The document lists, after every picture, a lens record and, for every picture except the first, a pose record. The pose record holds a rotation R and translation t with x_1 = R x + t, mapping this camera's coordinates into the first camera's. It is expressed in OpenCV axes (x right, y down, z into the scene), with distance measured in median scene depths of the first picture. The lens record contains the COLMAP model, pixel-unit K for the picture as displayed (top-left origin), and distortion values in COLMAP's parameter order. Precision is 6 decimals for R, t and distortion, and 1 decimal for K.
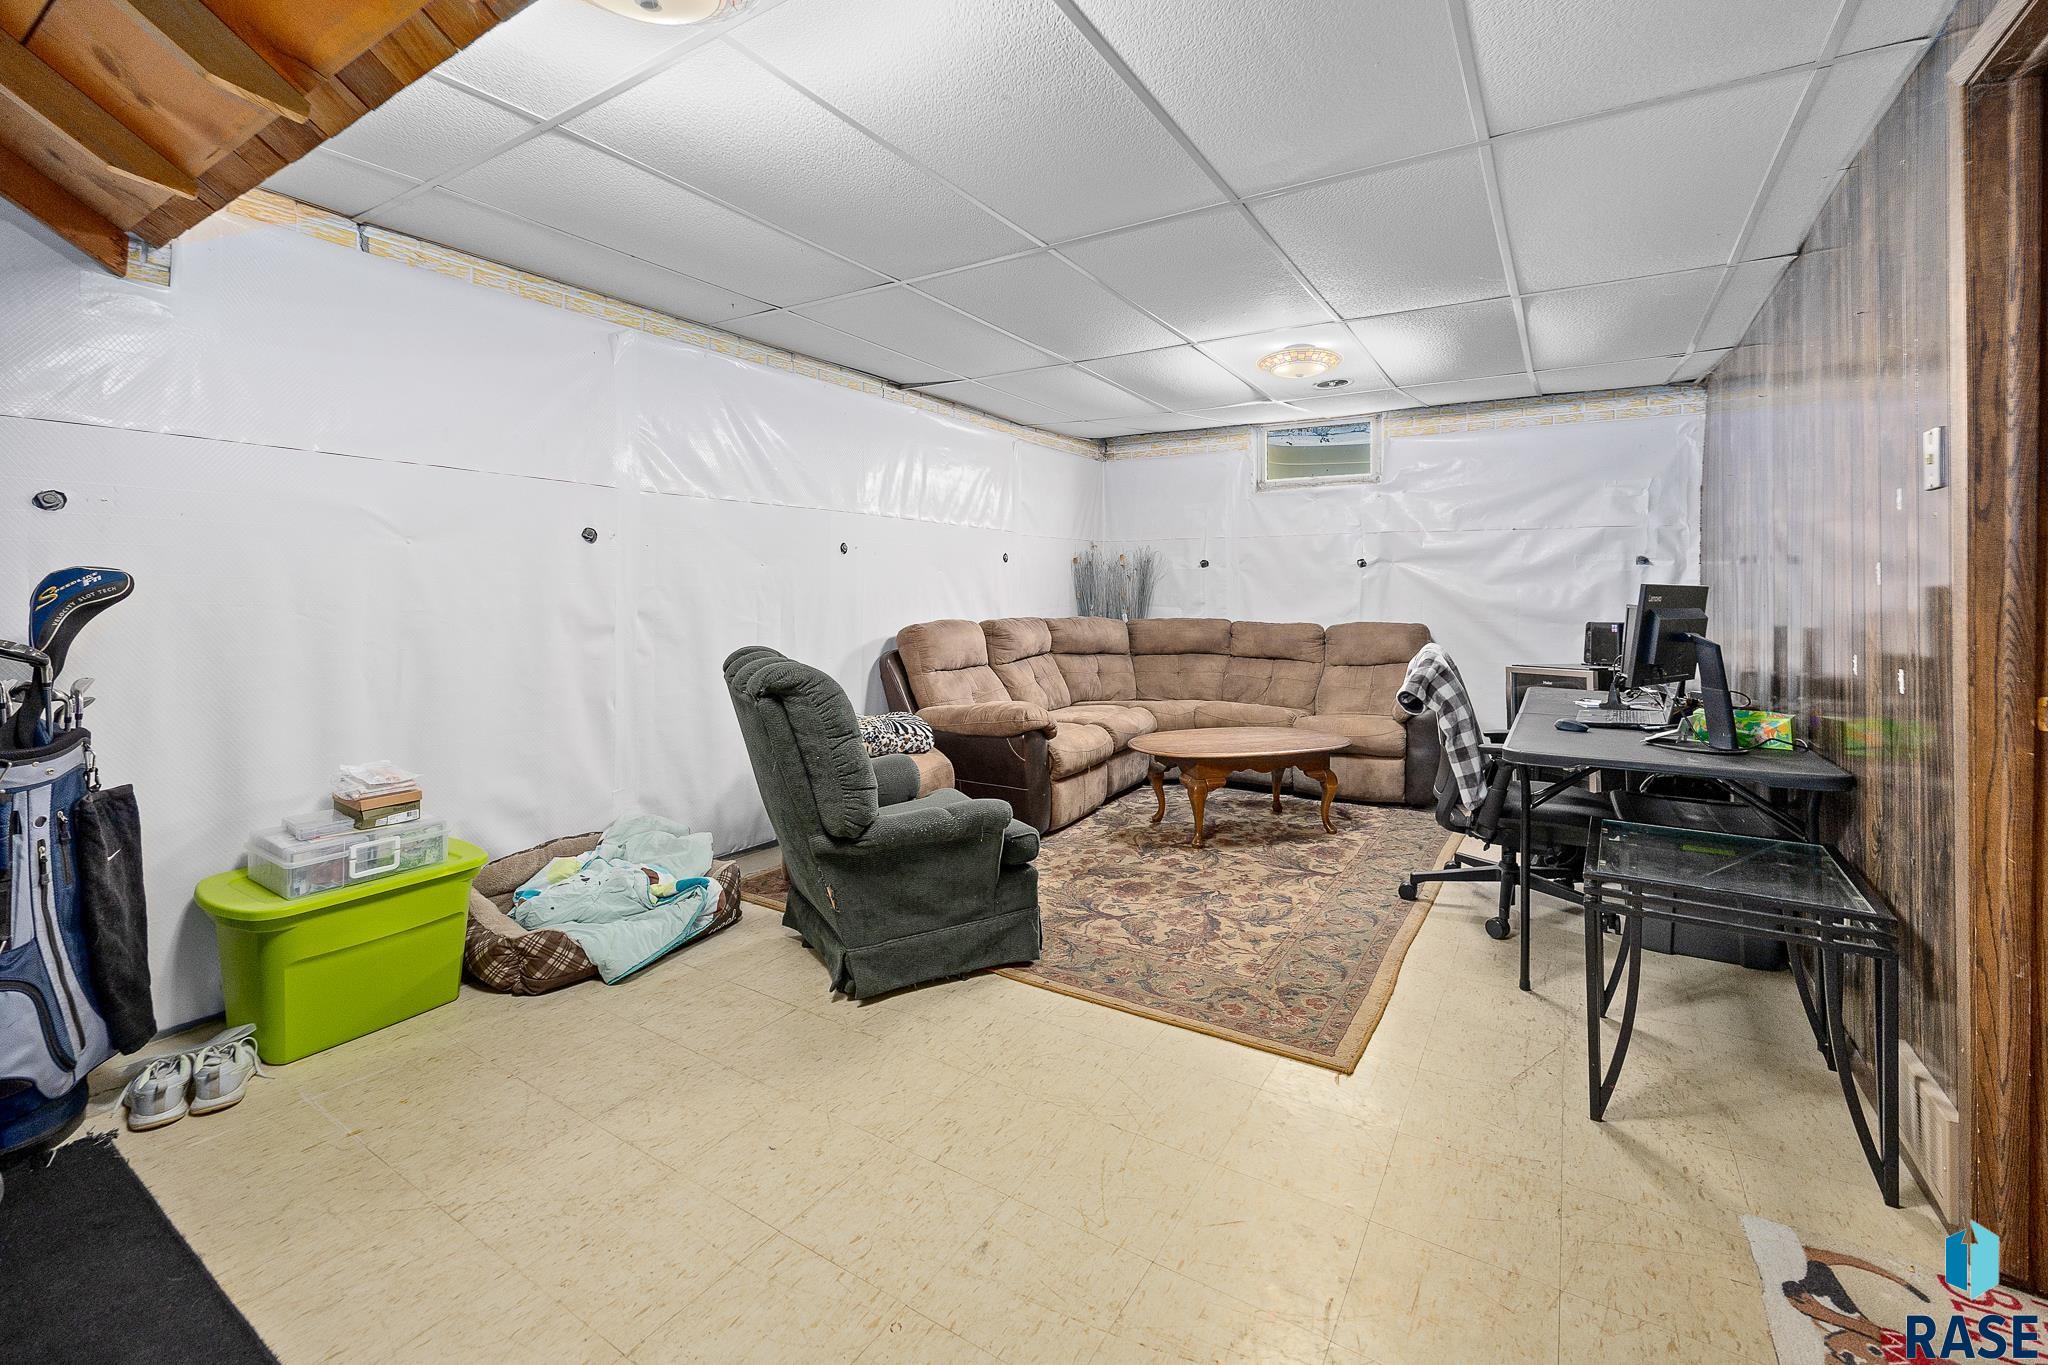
lens RADIAL K [[845.2, 0, 1039.2], [0, 845.2, 632.9], [0, 0, 1]] dist [-0.002927, -0.000187]
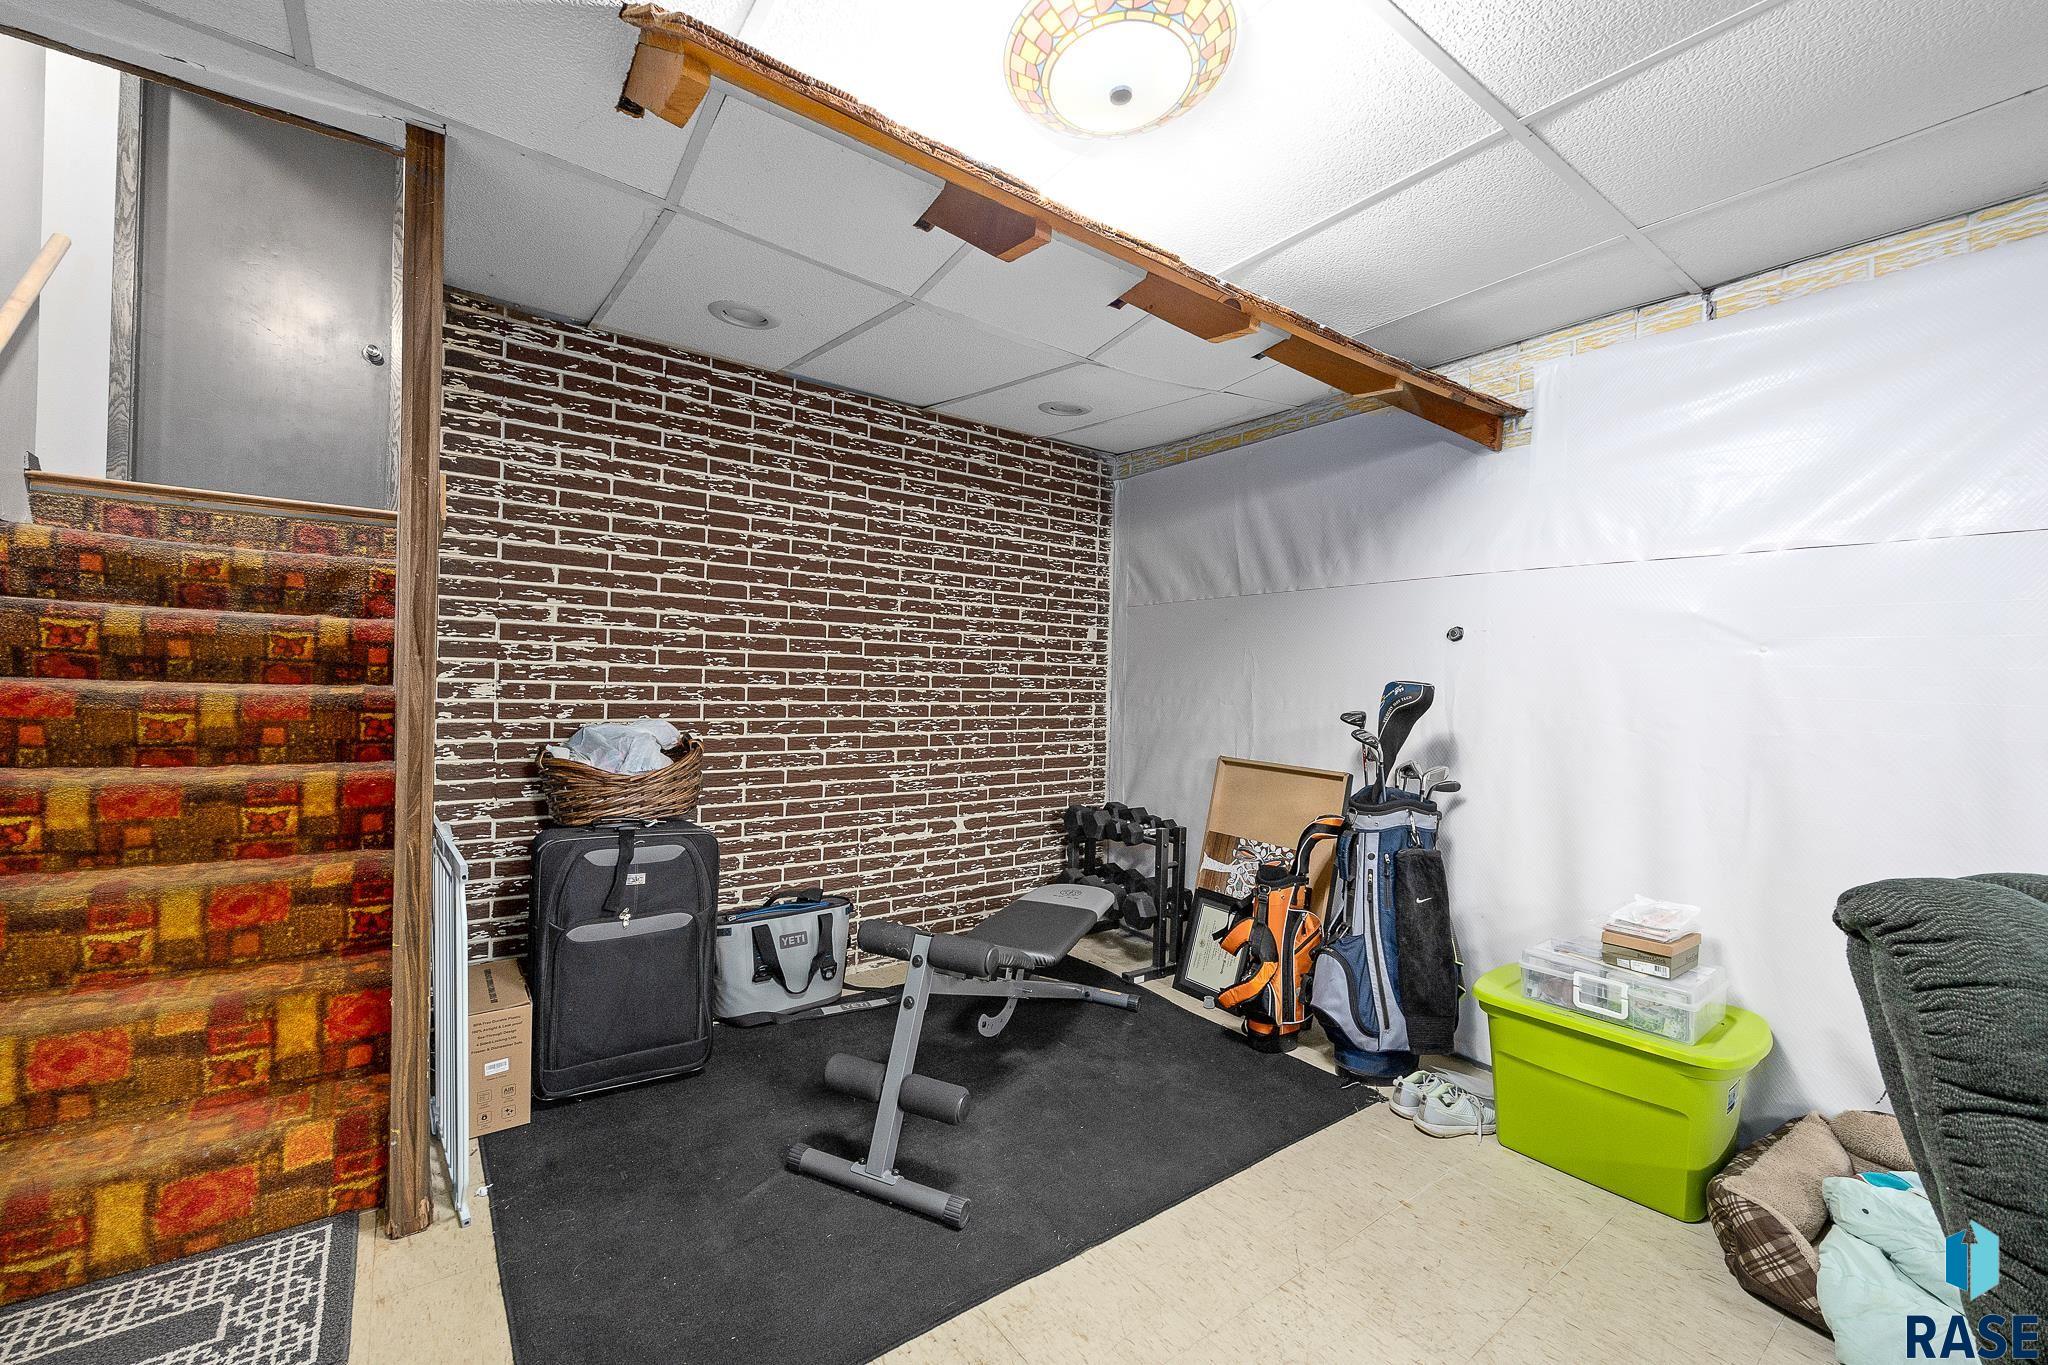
lens RADIAL K [[836.9, 0, 1028.1], [0, 836.9, 669.8], [0, 0, 1]] dist [-0.001830, -0.000038]
pose [[-0.360965, -0.029339, -0.932118, 0.201616], [-0.080938, 0.996719, -0.000029, -0.023635], [0.929060, 0.075433, -0.362155, 0.485975]]
